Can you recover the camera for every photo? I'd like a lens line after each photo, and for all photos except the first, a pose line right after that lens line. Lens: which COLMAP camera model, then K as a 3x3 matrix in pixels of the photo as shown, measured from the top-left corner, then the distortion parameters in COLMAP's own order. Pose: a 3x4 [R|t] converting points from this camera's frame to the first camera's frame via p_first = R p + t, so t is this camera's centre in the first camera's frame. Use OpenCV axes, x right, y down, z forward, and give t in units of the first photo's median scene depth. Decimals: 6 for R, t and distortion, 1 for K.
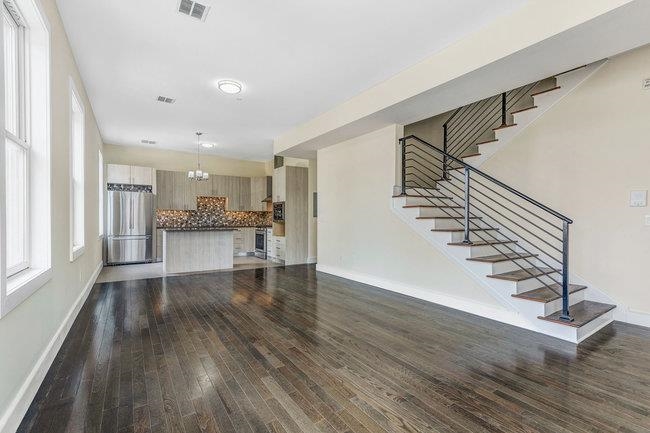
lens RADIAL K [[297.0, 0, 326.7], [0, 297.0, 220.3], [0, 0, 1]] dist [0.001048, 0.000076]
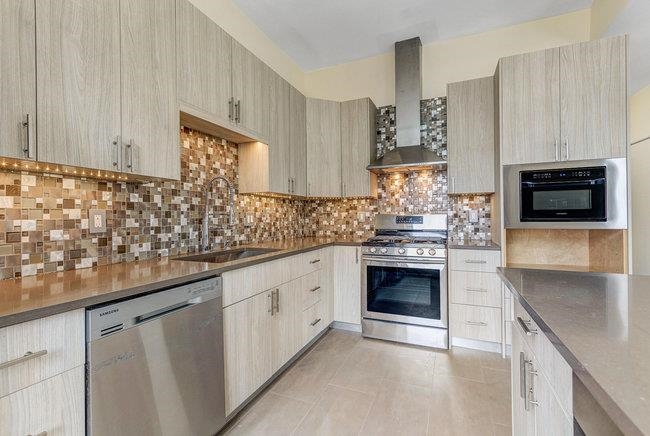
lens RADIAL K [[285.9, 0, 323.0], [0, 285.9, 220.0], [0, 0, 1]] dist [0.001085, -0.000012]
pose [[0.848692, -0.017580, 0.528596, -0.507562], [0.015537, 0.999845, 0.008306, -0.008318], [-0.528660, 0.001164, 0.848833, 0.880422]]
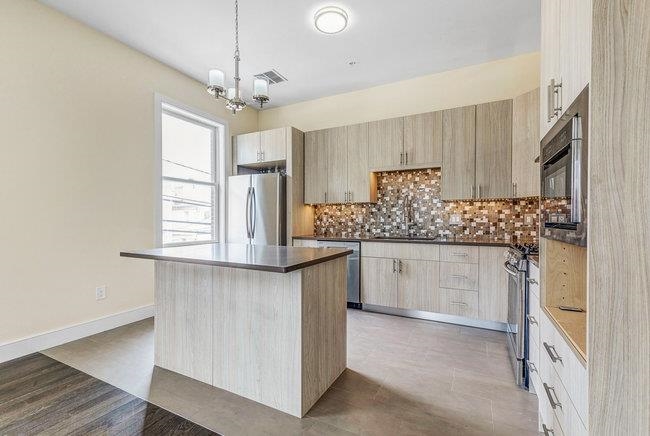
lens RADIAL K [[291.0, 0, 325.4], [0, 291.0, 226.2], [0, 0, 1]] dist [0.001061, 0.000041]
pose [[0.477185, 0.017861, -0.878622, -0.080593], [-0.002096, 0.999814, 0.019186, -0.005664], [0.878801, -0.007314, 0.477133, 0.806525]]
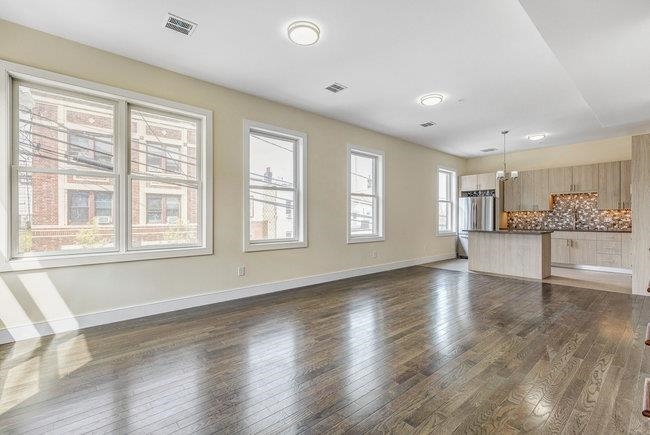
lens RADIAL K [[285.9, 0, 323.0], [0, 285.9, 219.5], [0, 0, 1]] dist [0.001085, -0.000012]
pose [[0.098961, -0.002547, -0.995088, 0.377306], [-0.005844, 0.999978, -0.003140, -0.000785], [0.995074, 0.006126, 0.098944, 0.278724]]
